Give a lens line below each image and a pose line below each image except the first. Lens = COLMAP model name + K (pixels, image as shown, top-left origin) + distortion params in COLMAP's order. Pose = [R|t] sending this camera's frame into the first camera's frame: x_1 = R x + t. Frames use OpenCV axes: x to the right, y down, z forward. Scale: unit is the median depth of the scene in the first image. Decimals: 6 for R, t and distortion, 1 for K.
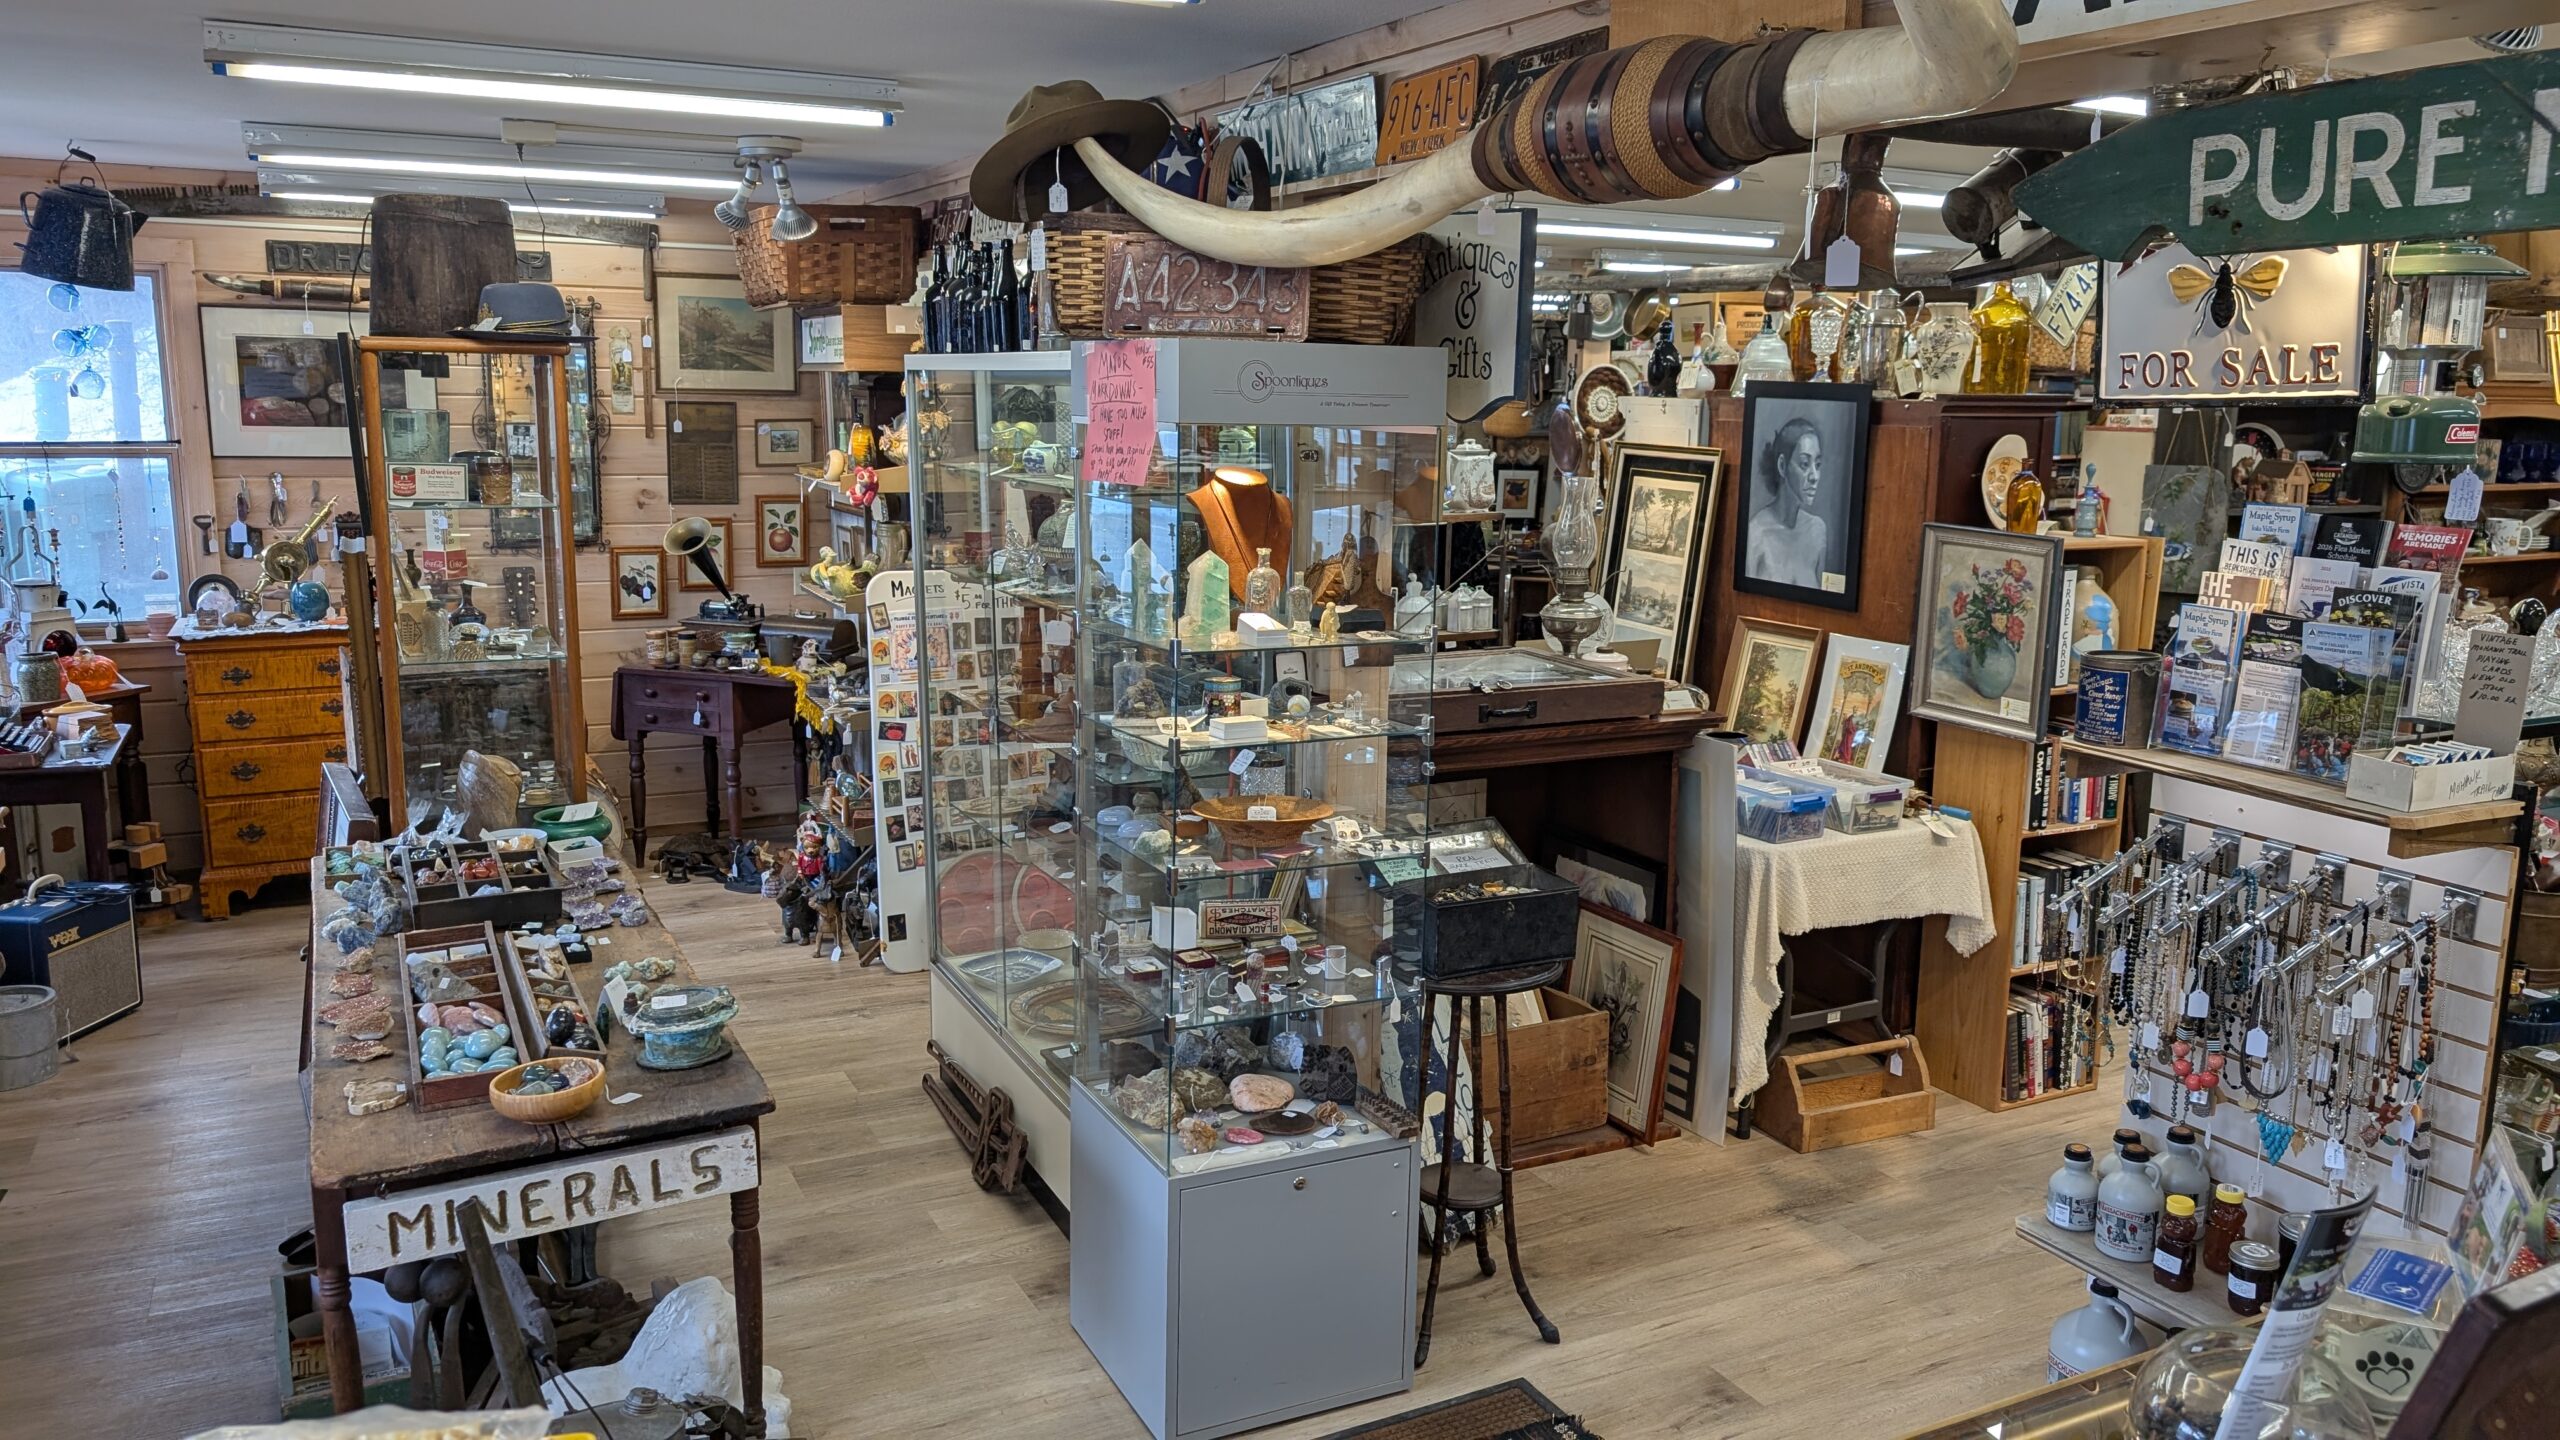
lens RADIAL K [[1778.0, 0, 1288.1], [0, 1778.0, 709.2], [0, 0, 1]] dist [0.000441, -0.002843]
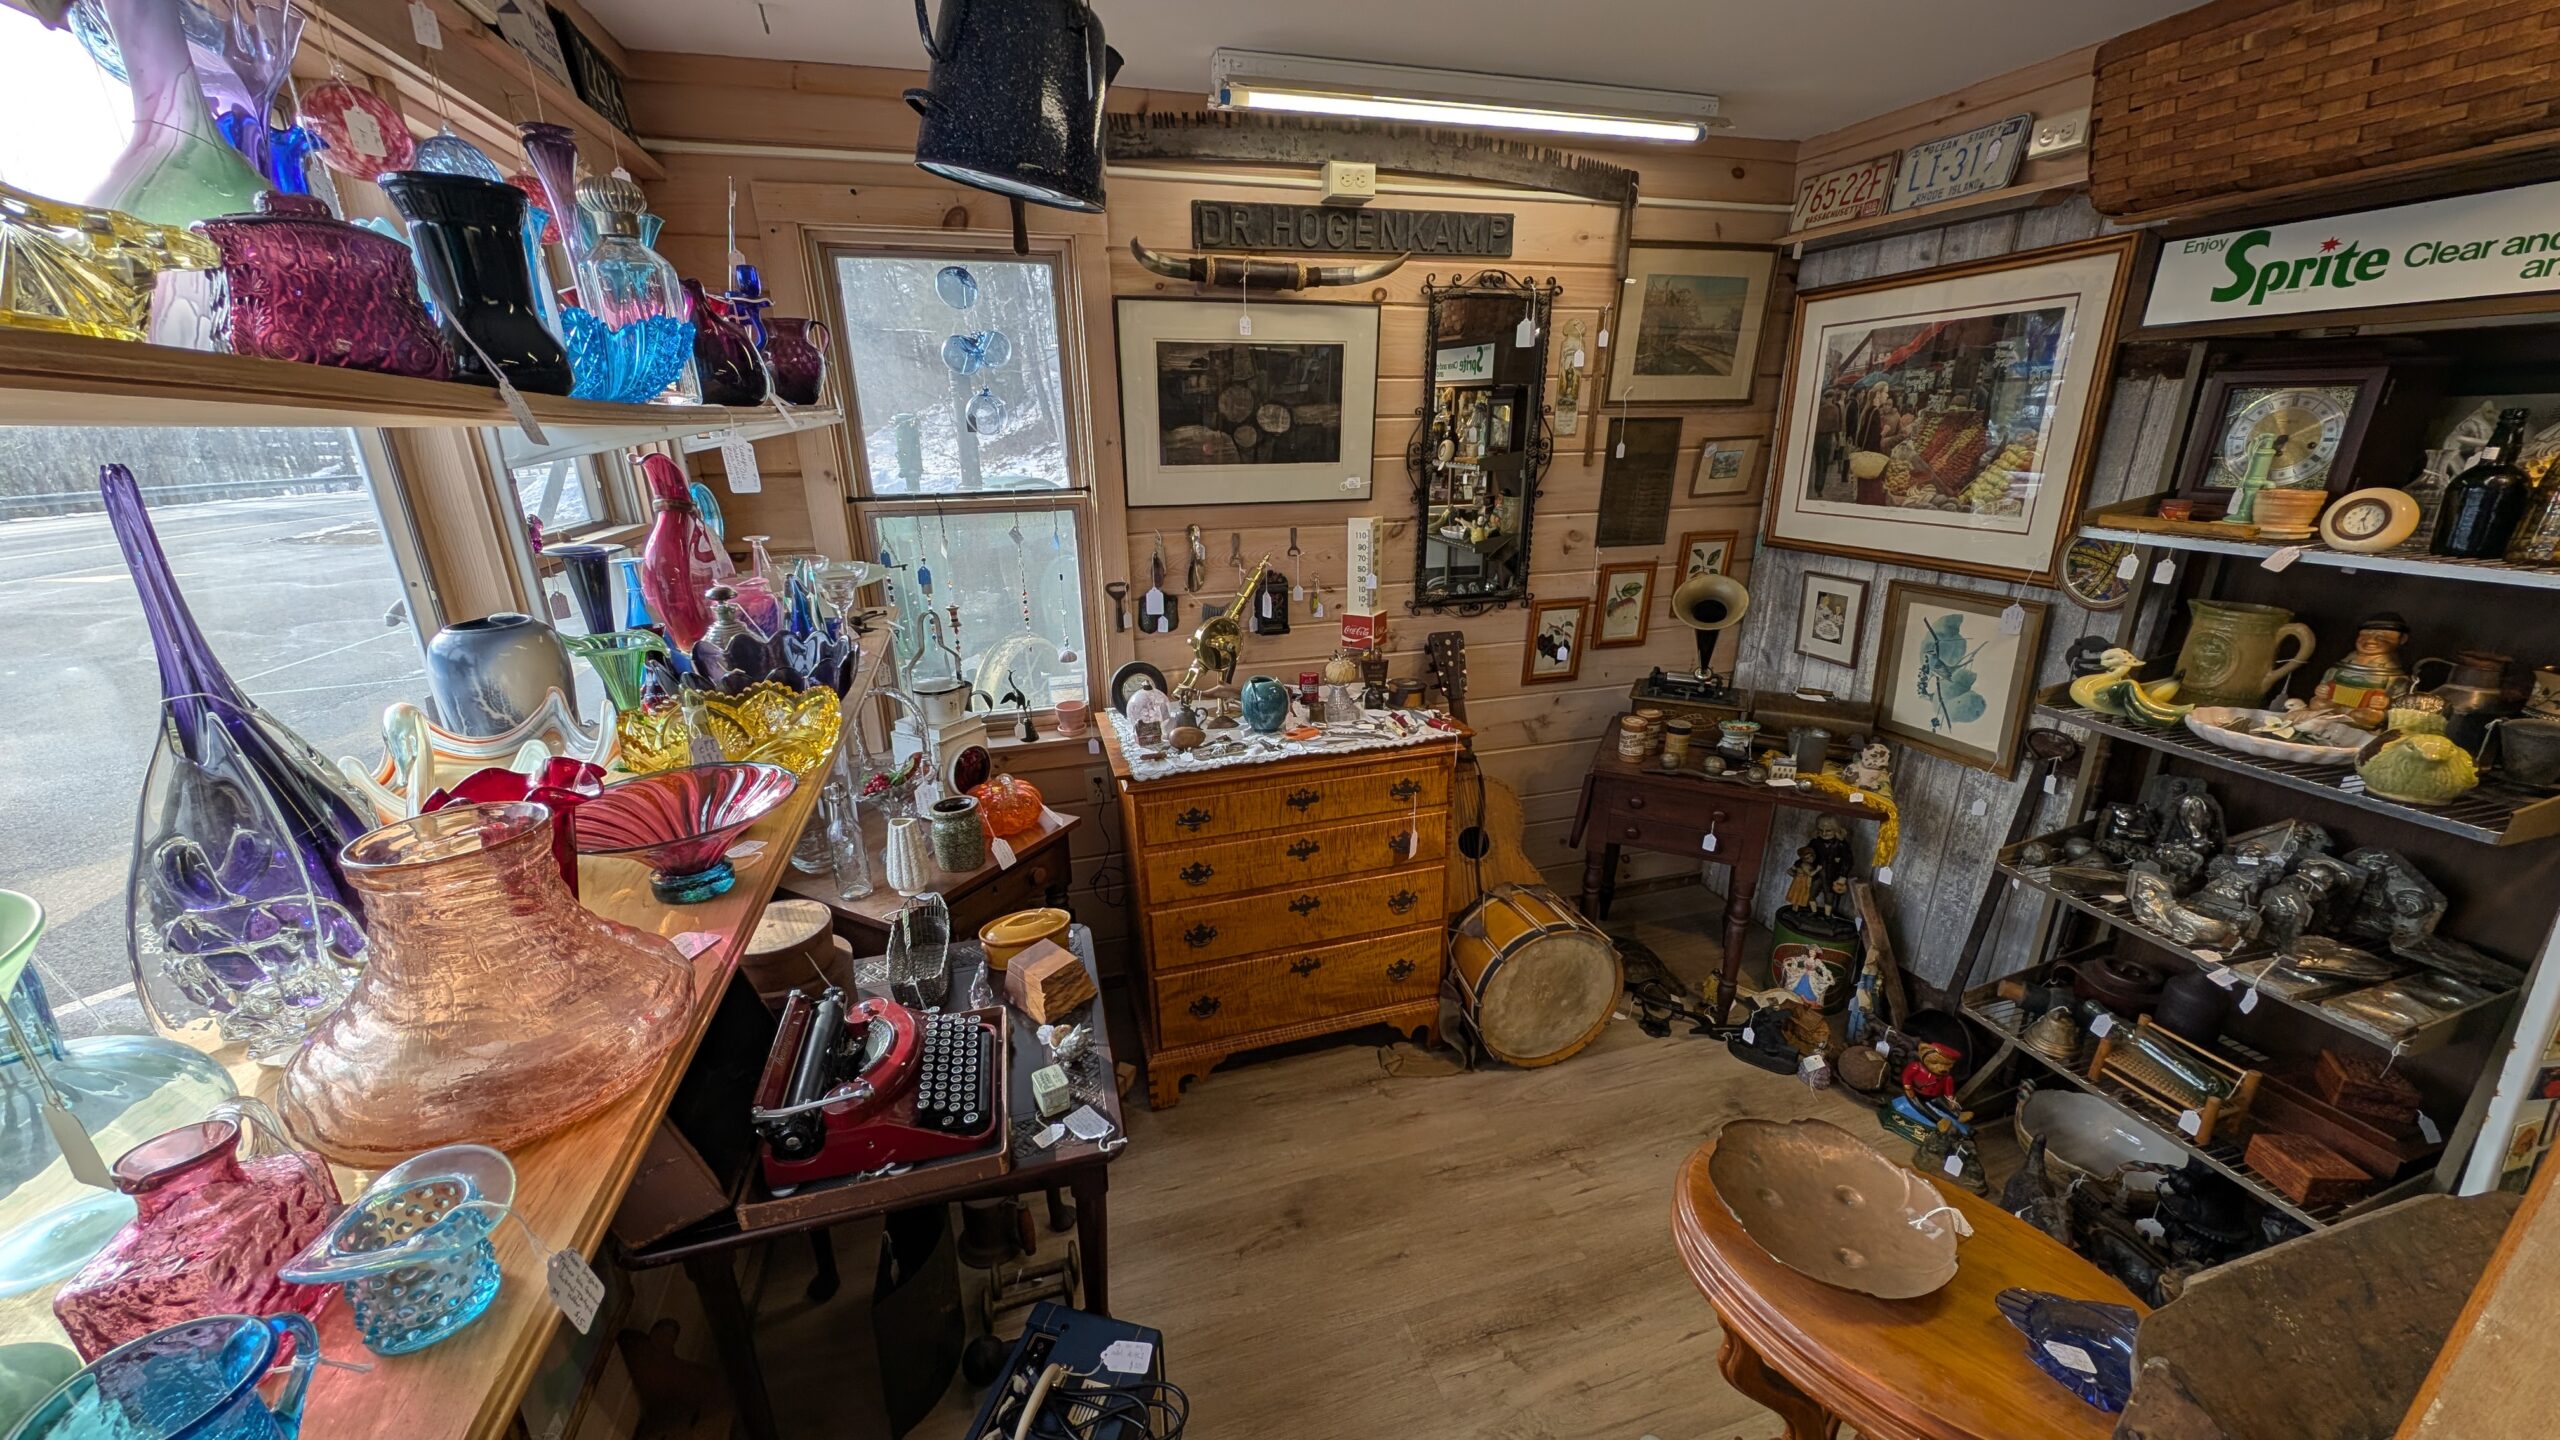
lens RADIAL K [[912.8, 0, 1279.0], [0, 912.8, 733.5], [0, 0, 1]] dist [0.014402, 0.000073]
pose [[0.978310, 0.040343, -0.203179, -0.445340], [-0.007451, 0.987070, 0.160118, -0.106759], [0.207012, -0.155131, 0.965961, 0.597773]]
